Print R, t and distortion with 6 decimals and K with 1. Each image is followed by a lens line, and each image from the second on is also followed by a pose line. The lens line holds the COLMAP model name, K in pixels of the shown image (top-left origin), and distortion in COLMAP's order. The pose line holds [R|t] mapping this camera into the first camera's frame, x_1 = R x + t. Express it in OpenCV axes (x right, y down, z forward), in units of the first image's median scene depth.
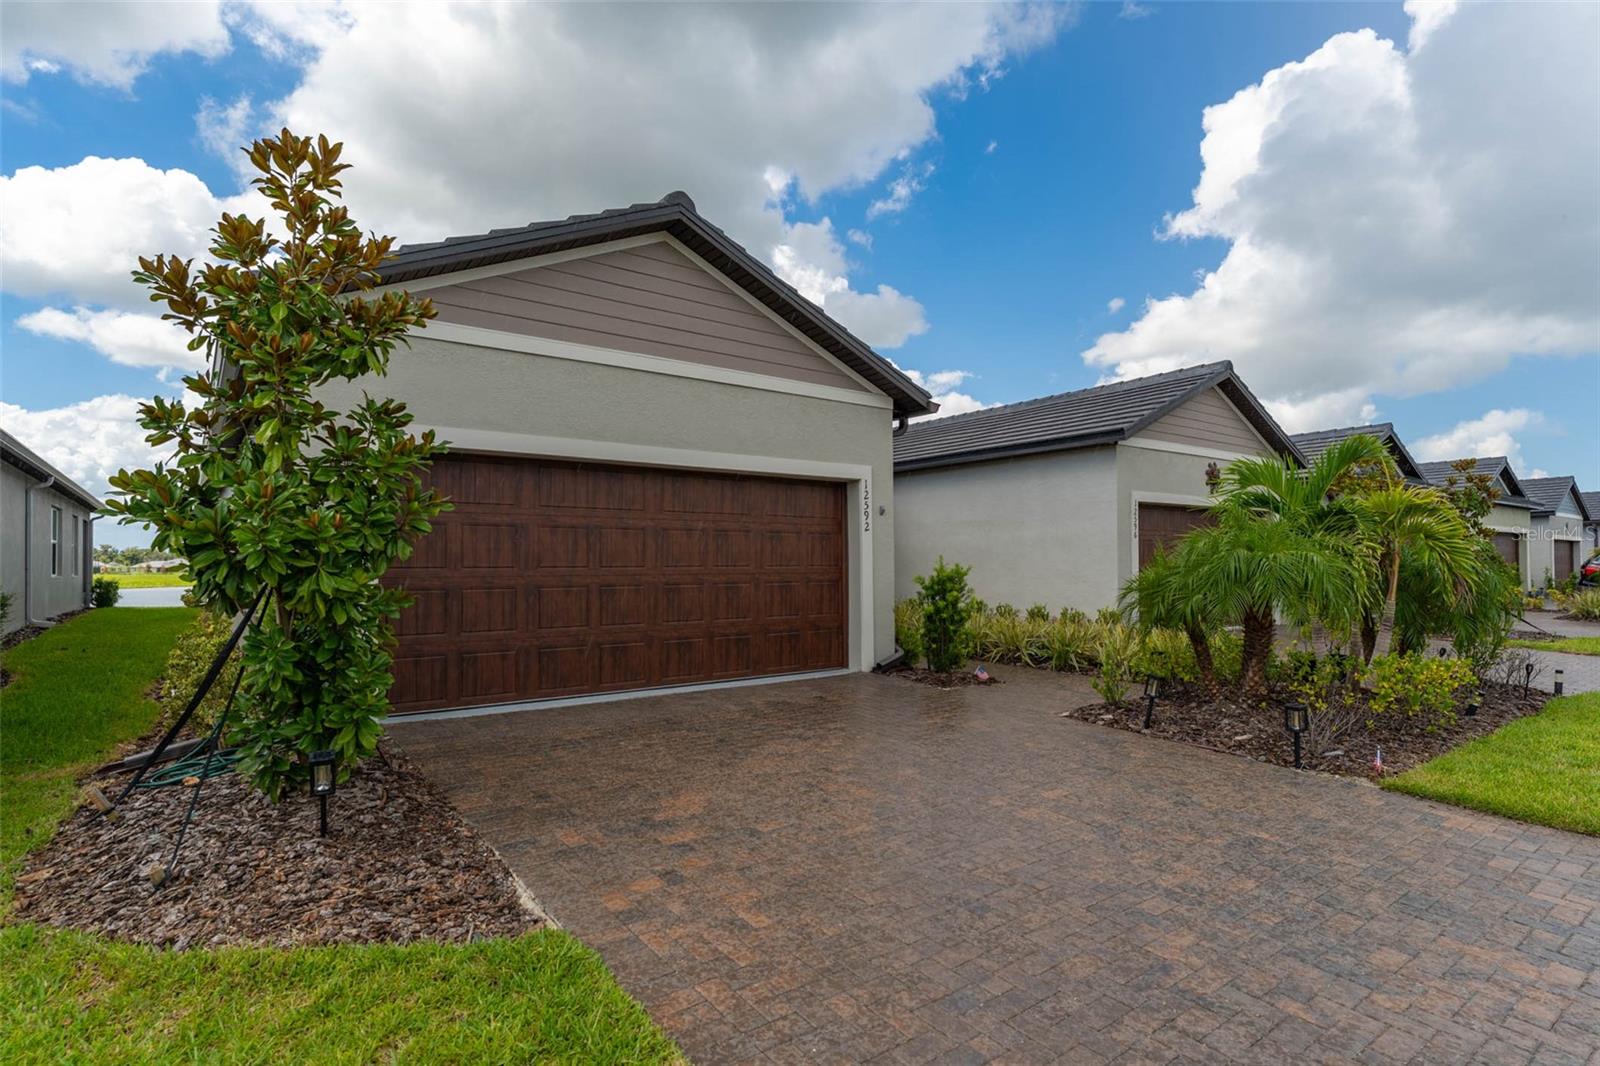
lens RADIAL K [[791.0, 0, 792.7], [0, 791.0, 555.8], [0, 0, 1]] dist [-0.006232, -0.001002]
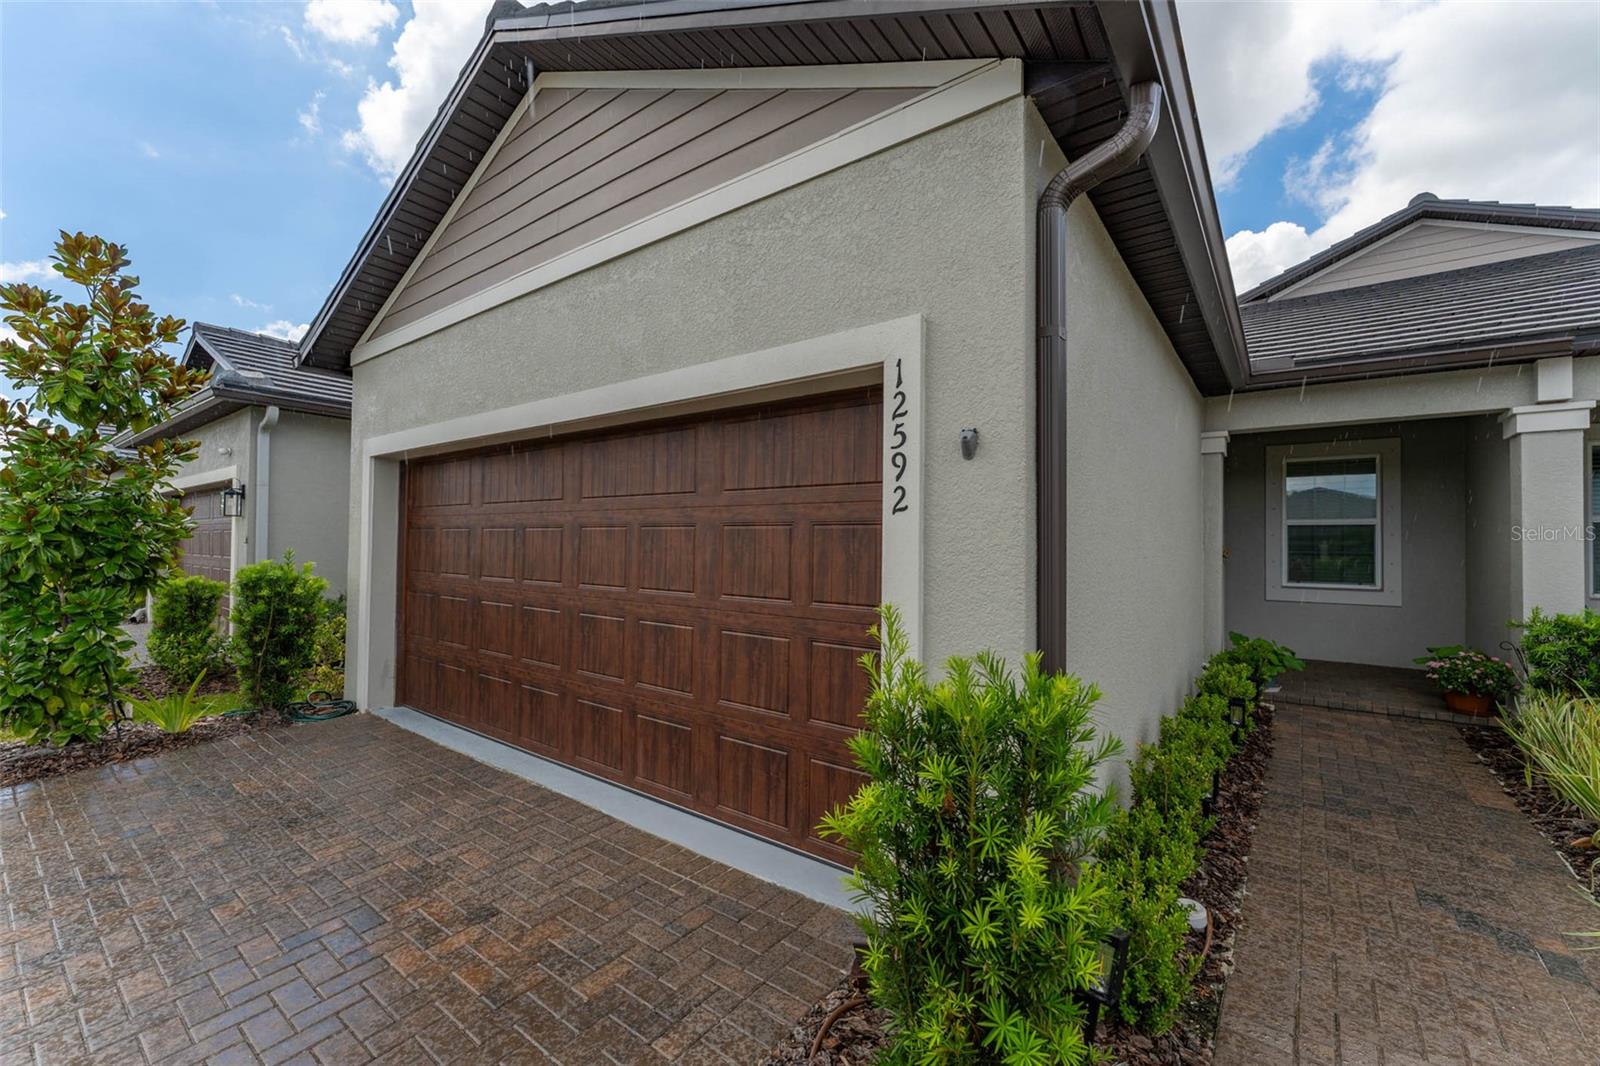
lens RADIAL K [[640.8, 0, 821.9], [0, 640.8, 536.1], [0, 0, 1]] dist [0.002260, 0.000284]
pose [[0.288044, -0.005620, -0.957601, 0.359689], [-0.005516, 0.999956, -0.007528, -0.020284], [0.957601, 0.007450, 0.288001, 0.934929]]
